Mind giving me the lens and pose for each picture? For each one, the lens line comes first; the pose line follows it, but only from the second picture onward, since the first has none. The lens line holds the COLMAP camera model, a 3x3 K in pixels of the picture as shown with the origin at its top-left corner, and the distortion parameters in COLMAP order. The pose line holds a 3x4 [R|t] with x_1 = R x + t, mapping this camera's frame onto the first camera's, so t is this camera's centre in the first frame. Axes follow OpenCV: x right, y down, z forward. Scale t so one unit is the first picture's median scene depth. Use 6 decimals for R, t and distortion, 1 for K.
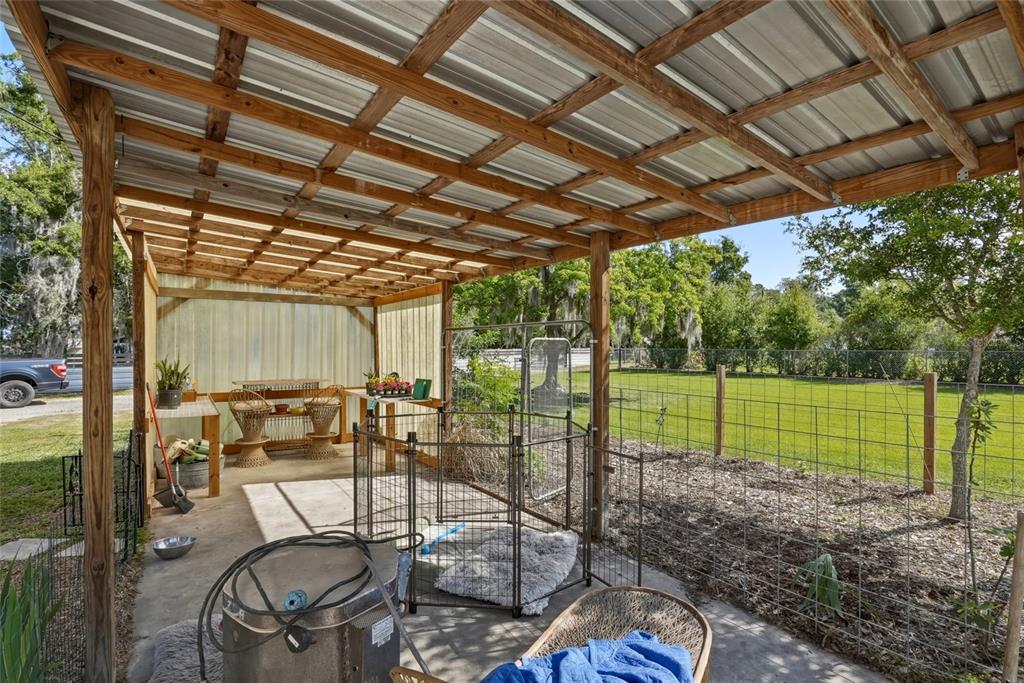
lens RADIAL K [[482.3, 0, 512.1], [0, 482.3, 349.5], [0, 0, 1]] dist [-0.059258, 0.024097]
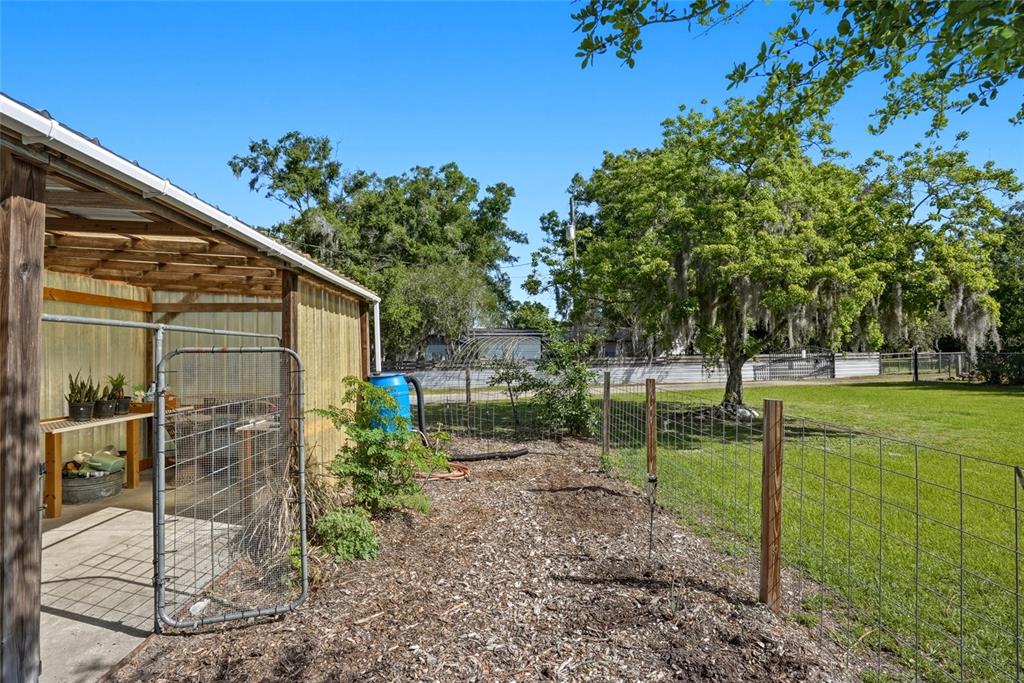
lens RADIAL K [[482.3, 0, 512.1], [0, 482.3, 349.5], [0, 0, 1]] dist [-0.059258, 0.024097]
pose [[0.845725, -0.014812, -0.533414, 0.463621], [0.007586, 0.999847, -0.015736, -0.004596], [0.533566, 0.009262, 0.845708, 0.488826]]
